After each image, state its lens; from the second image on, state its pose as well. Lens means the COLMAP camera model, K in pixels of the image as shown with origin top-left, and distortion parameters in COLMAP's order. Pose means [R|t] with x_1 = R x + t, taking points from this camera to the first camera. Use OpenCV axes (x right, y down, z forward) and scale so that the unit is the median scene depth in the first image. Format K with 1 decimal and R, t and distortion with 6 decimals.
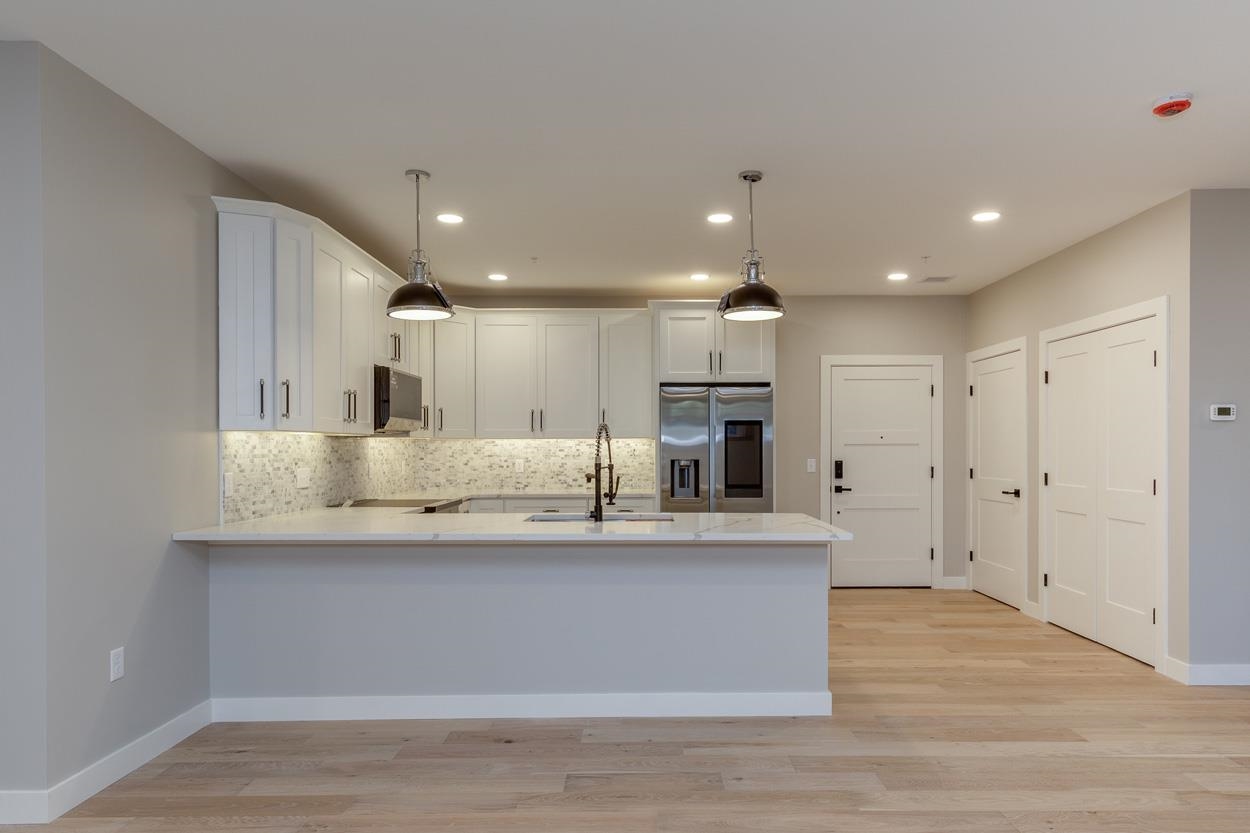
lens RADIAL K [[784.0, 0, 648.4], [0, 784.0, 455.9], [0, 0, 1]] dist [0.003370, -0.000294]
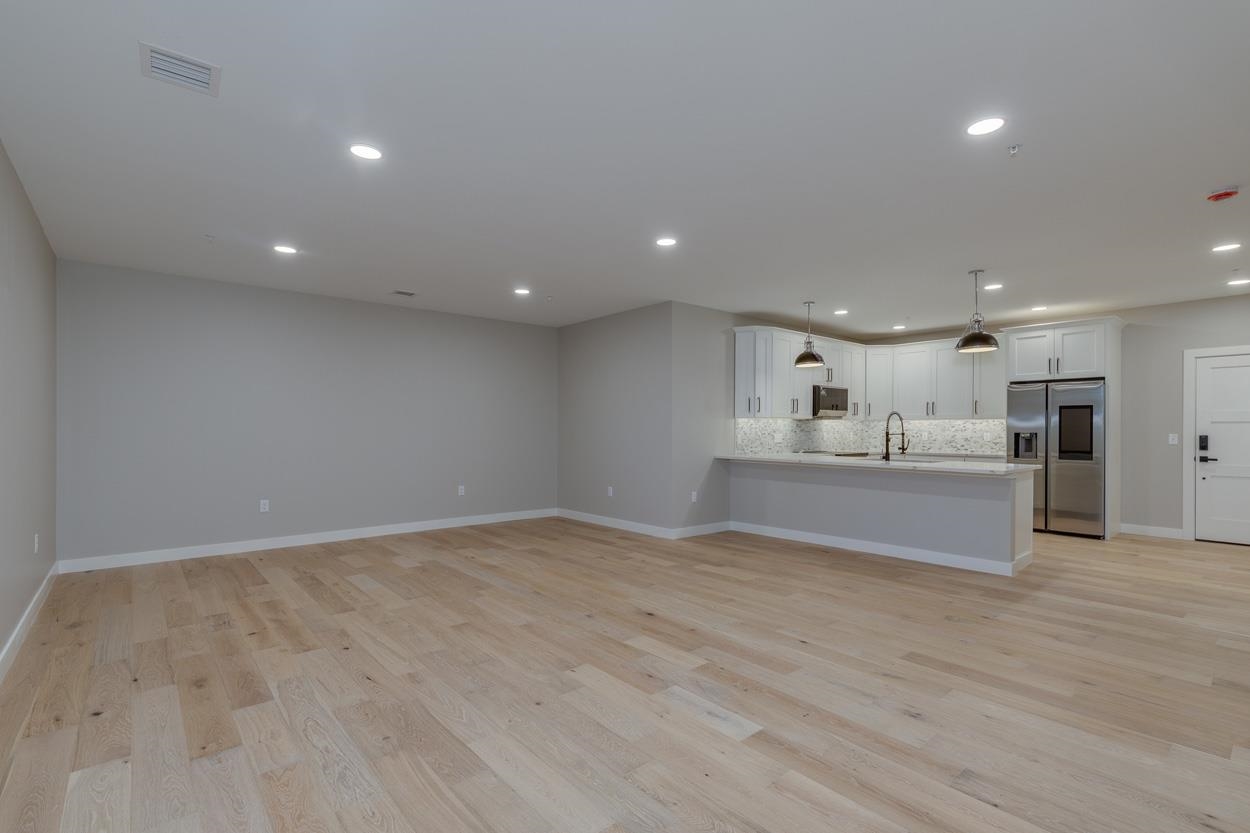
lens RADIAL K [[573.1, 0, 617.7], [0, 573.1, 425.2], [0, 0, 1]] dist [0.002034, -0.000152]
pose [[0.639564, -0.001338, -0.768737, 0.435804], [-0.009452, 0.999909, -0.009605, 0.009067], [0.768680, 0.013409, 0.639493, -0.330696]]
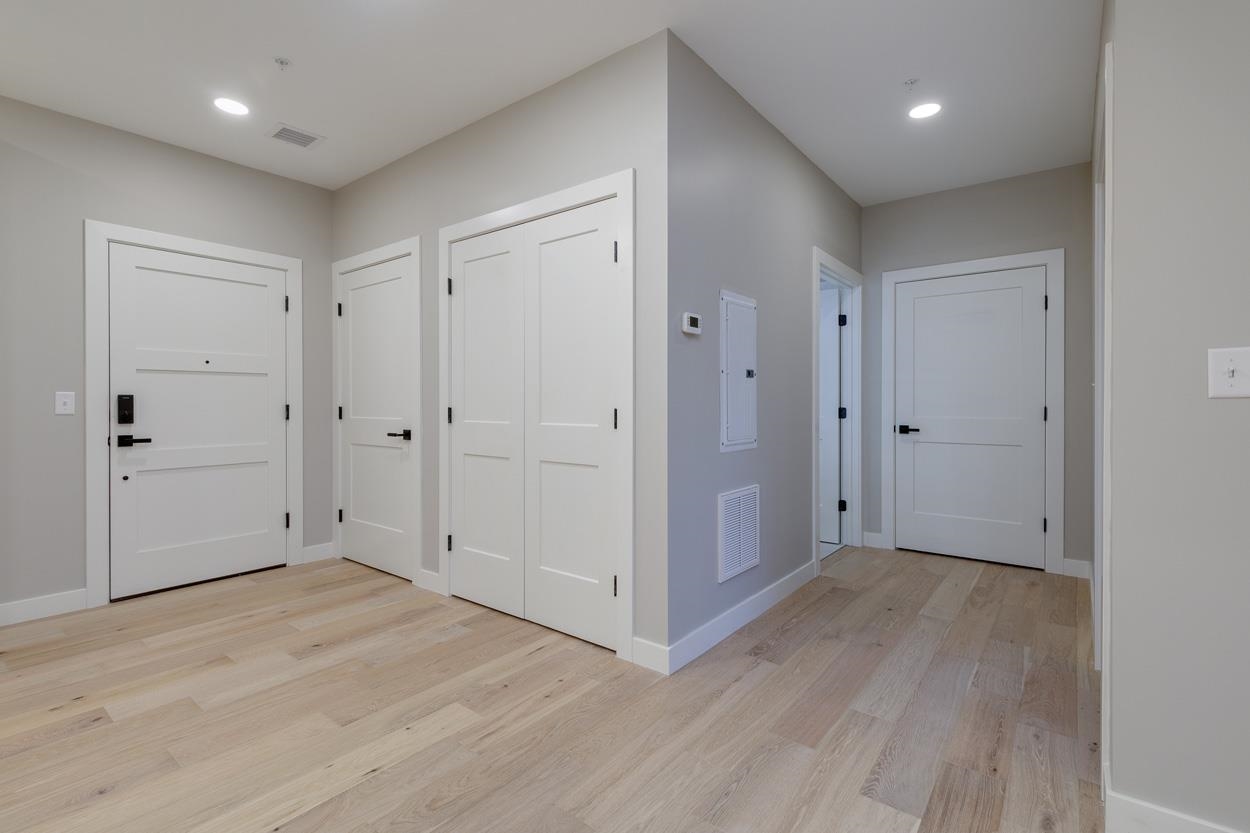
lens RADIAL K [[567.9, 0, 618.1], [0, 567.9, 407.1], [0, 0, 1]] dist [0.002653, 0.000036]
pose [[0.624697, -0.003317, 0.780860, 0.168906], [0.005612, 0.999984, -0.000242, 0.022722], [-0.780847, 0.004533, 0.624706, 0.518034]]
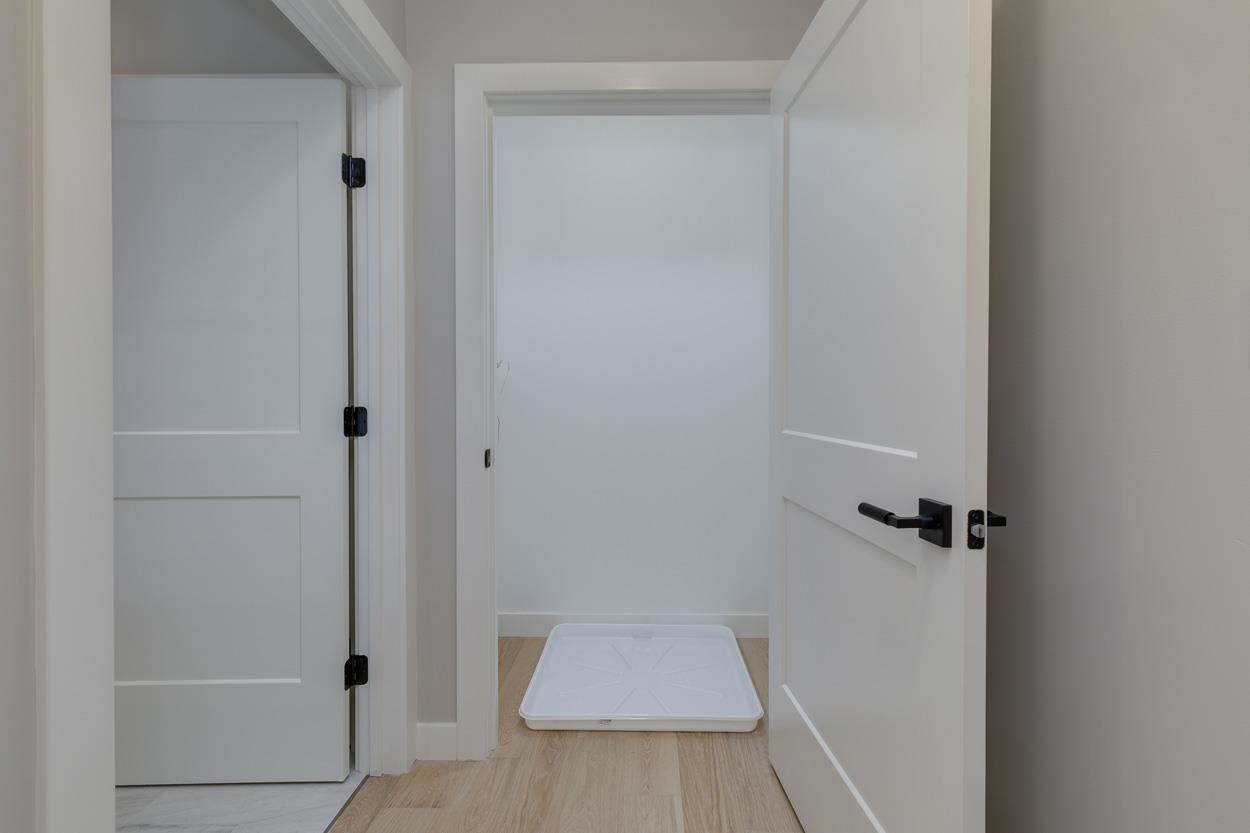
lens RADIAL K [[573.1, 0, 617.7], [0, 573.1, 425.2], [0, 0, 1]] dist [0.002034, -0.000152]
pose [[0.028642, -0.011056, 0.999529, 0.691173], [0.008055, 0.999909, 0.010830, 0.032191], [-0.999557, 0.007741, 0.028728, 0.625492]]
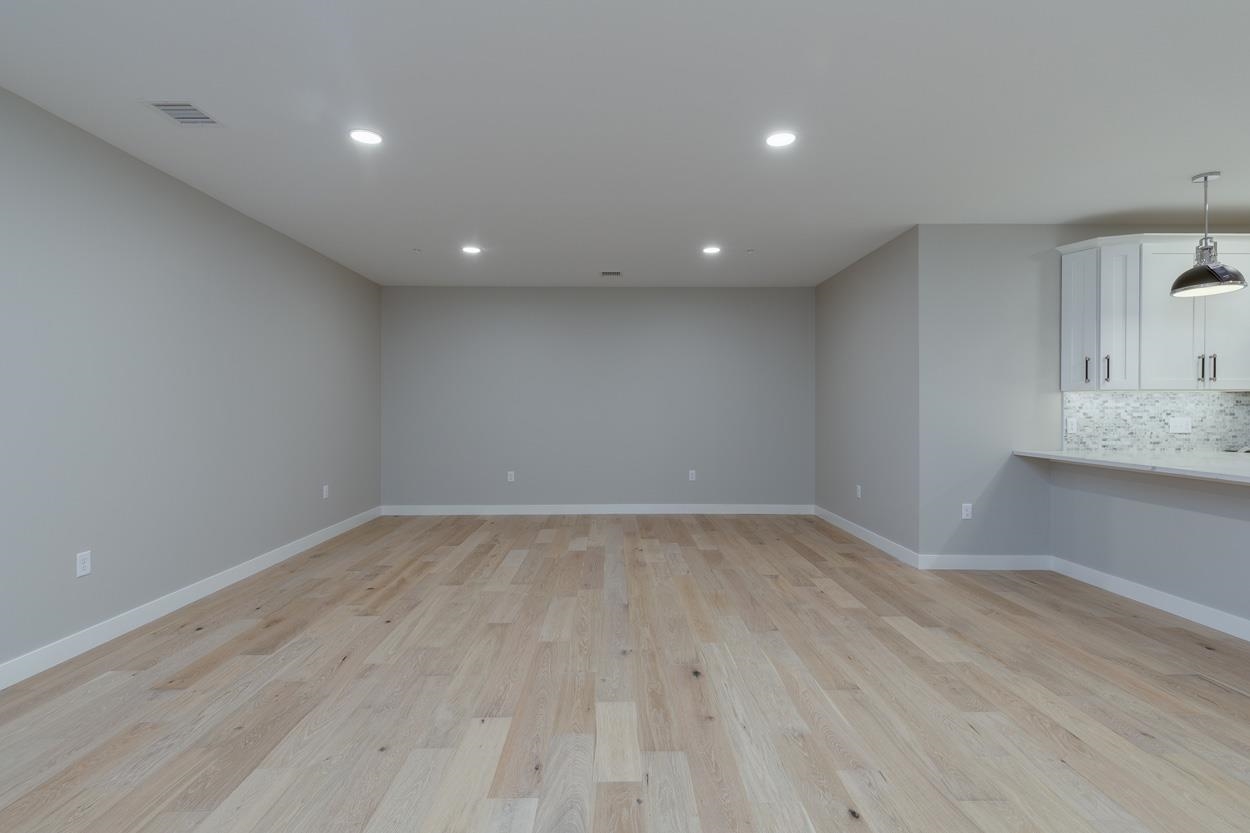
lens RADIAL K [[567.9, 0, 618.1], [0, 567.9, 407.1], [0, 0, 1]] dist [0.002653, 0.000036]
pose [[0.001289, 0.000240, -0.999999, 0.412563], [-0.007818, 0.999969, 0.000230, 0.004198], [0.999969, 0.007817, 0.001291, 0.062896]]
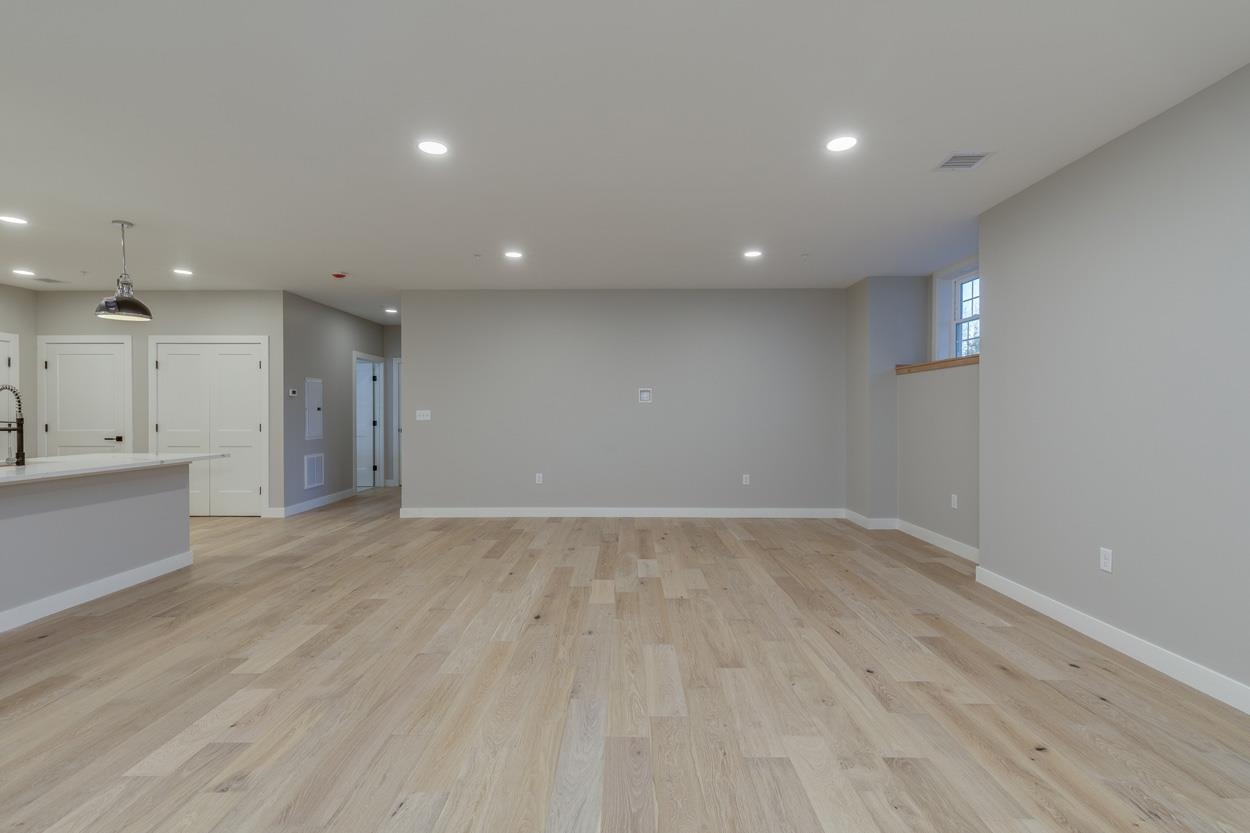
lens RADIAL K [[571.3, 0, 619.1], [0, 571.3, 413.5], [0, 0, 1]] dist [0.004377, 0.000653]
pose [[0.019050, -0.002840, 0.999814, -0.659797], [0.009226, 0.999954, 0.002665, 0.005734], [-0.999776, 0.009174, 0.019075, 0.029449]]
